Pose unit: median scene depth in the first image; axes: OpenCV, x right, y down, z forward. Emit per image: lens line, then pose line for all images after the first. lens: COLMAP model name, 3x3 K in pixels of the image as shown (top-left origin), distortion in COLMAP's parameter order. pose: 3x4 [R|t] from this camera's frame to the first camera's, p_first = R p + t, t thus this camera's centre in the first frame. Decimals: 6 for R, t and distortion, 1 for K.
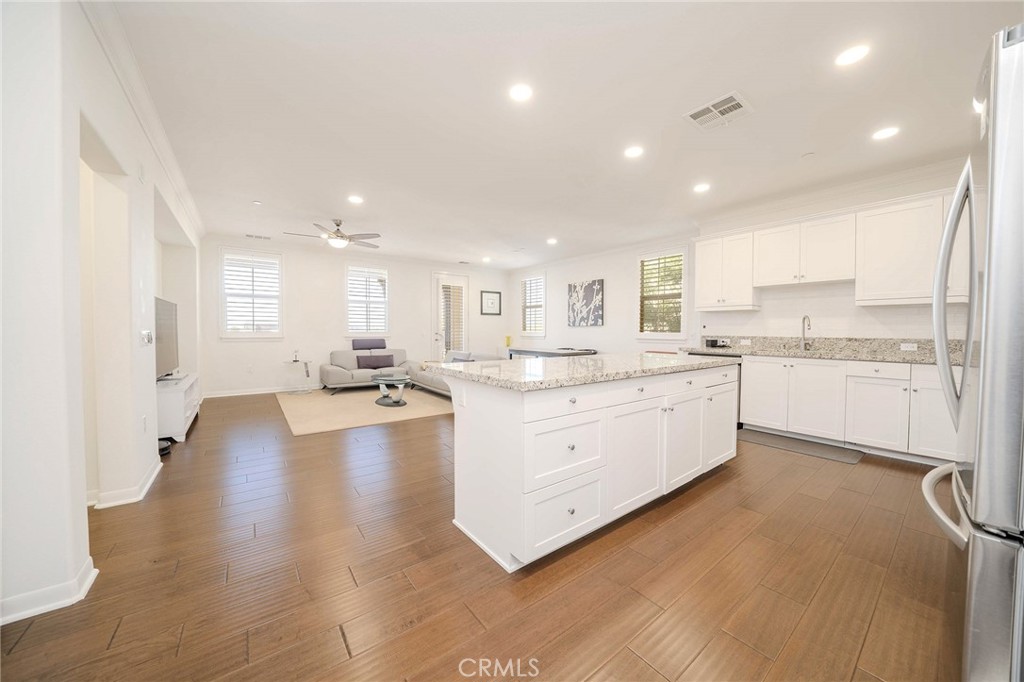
lens RADIAL K [[351.8, 0, 512.0], [0, 351.8, 341.0], [0, 0, 1]] dist [0.000243, 0.000006]
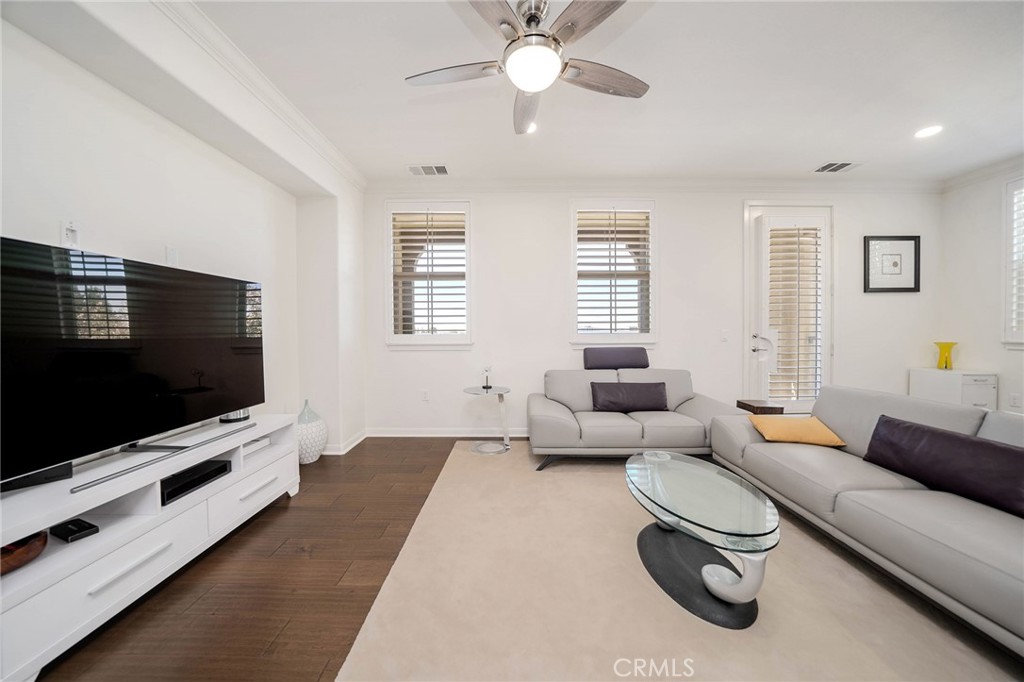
lens RADIAL K [[344.8, 0, 512.0], [0, 344.8, 341.0], [0, 0, 1]] dist [0.000121, 0.000009]
pose [[0.797541, 0.007804, -0.603214, -0.222997], [-0.009971, 0.999950, -0.000246, -0.013442], [0.603182, 0.006211, 0.797579, 0.510394]]
